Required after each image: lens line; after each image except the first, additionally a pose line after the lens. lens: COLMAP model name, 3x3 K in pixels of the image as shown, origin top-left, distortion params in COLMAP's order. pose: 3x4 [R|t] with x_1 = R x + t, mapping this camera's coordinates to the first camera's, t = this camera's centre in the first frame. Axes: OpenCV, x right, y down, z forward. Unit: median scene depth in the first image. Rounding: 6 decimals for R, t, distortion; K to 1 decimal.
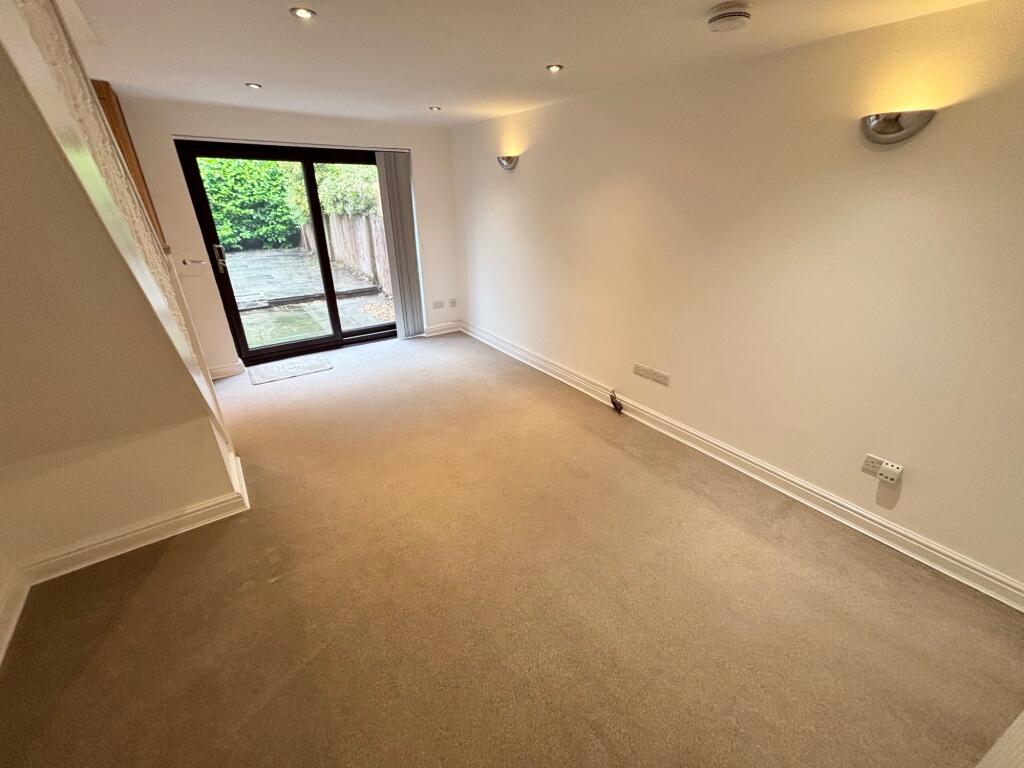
lens RADIAL K [[410.2, 0, 511.3], [0, 410.2, 381.3], [0, 0, 1]] dist [-0.001826, 0.000313]
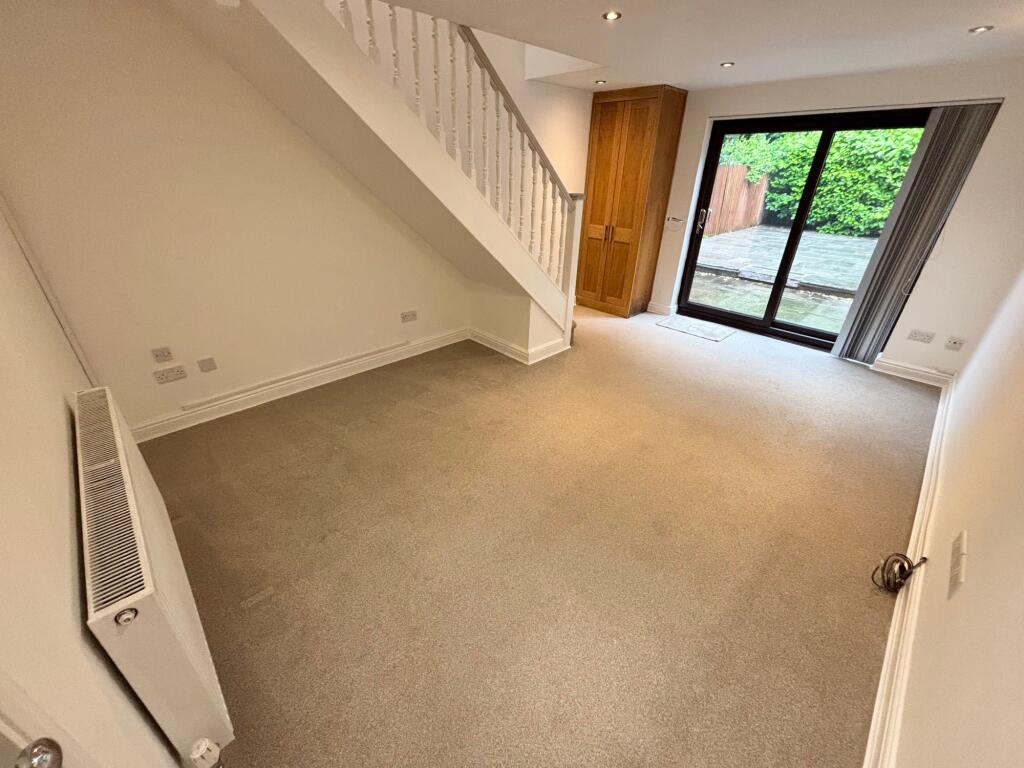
lens RADIAL K [[410.2, 0, 512.0], [0, 410.2, 380.6], [0, 0, 1]] dist [-0.001826, 0.000313]
pose [[0.139979, 0.459331, -0.877166, 0.503221], [-0.424223, 0.828283, 0.366036, -0.126110], [0.894673, 0.320877, 0.310801, 0.301947]]
